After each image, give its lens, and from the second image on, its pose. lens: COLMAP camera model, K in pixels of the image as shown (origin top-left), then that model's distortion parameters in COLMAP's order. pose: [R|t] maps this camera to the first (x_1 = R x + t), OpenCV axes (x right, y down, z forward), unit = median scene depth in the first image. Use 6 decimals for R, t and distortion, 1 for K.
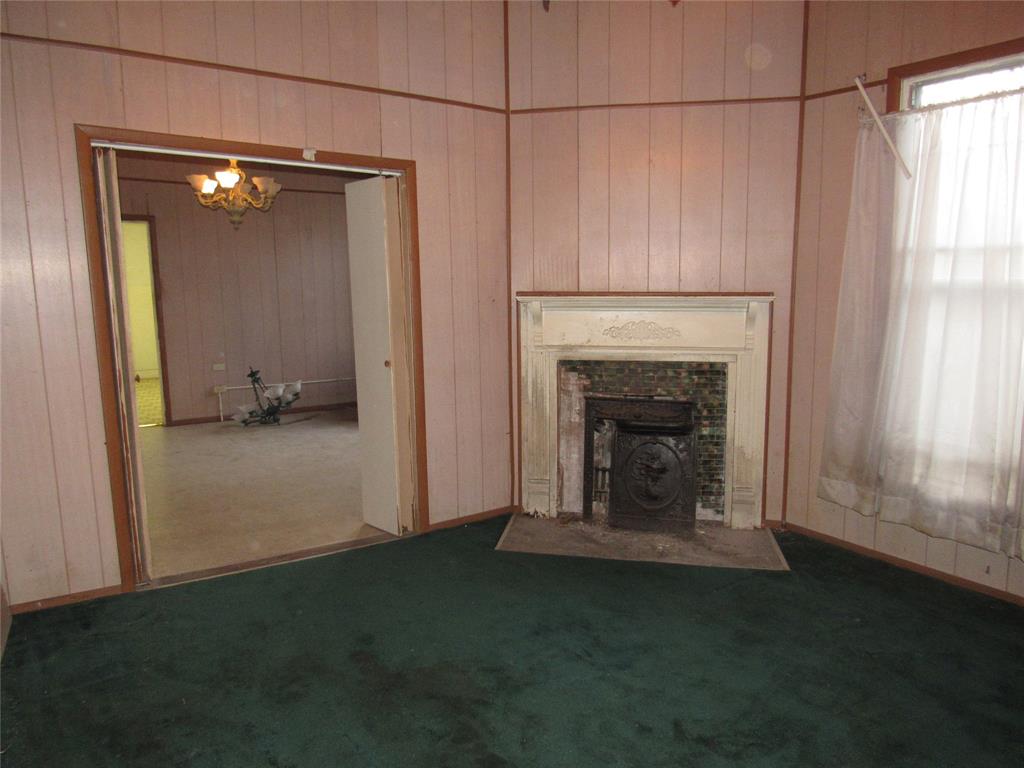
lens RADIAL K [[730.9, 0, 510.6], [0, 730.9, 384.0], [0, 0, 1]] dist [-0.012462, -0.003375]
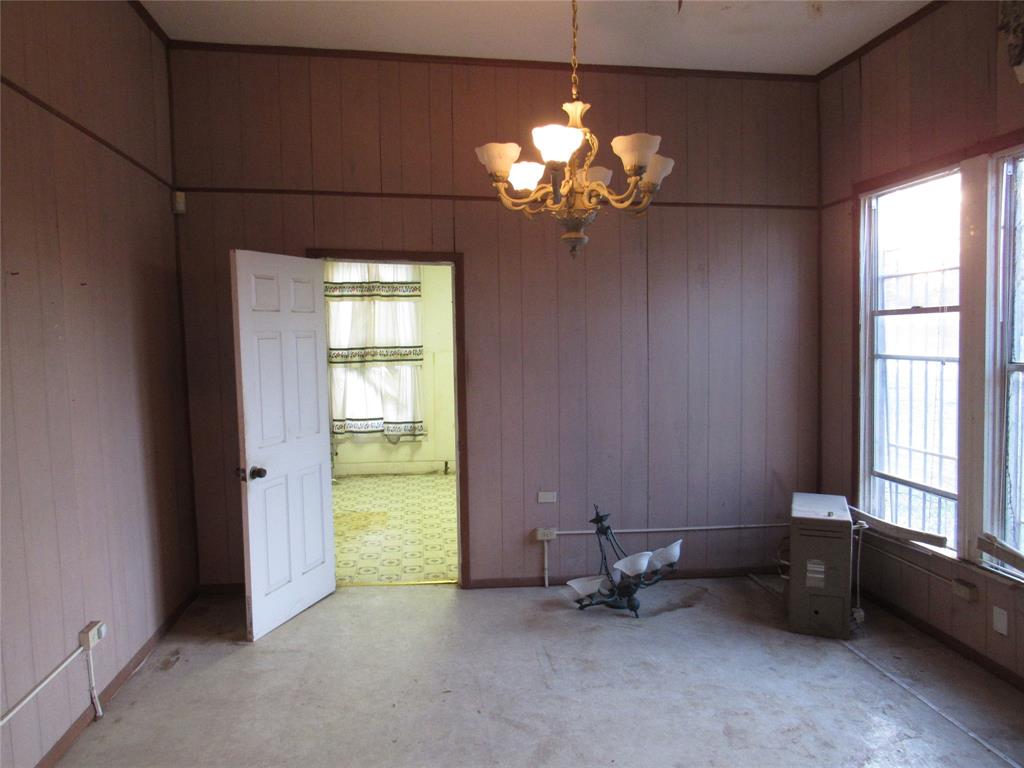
lens RADIAL K [[730.9, 0, 512.8], [0, 730.9, 381.2], [0, 0, 1]] dist [-0.012462, -0.003375]
pose [[0.885014, 0.034809, -0.464261, -0.152268], [-0.072506, 0.995339, -0.063588, -0.081891], [0.459883, 0.089938, 0.883413, 0.458884]]
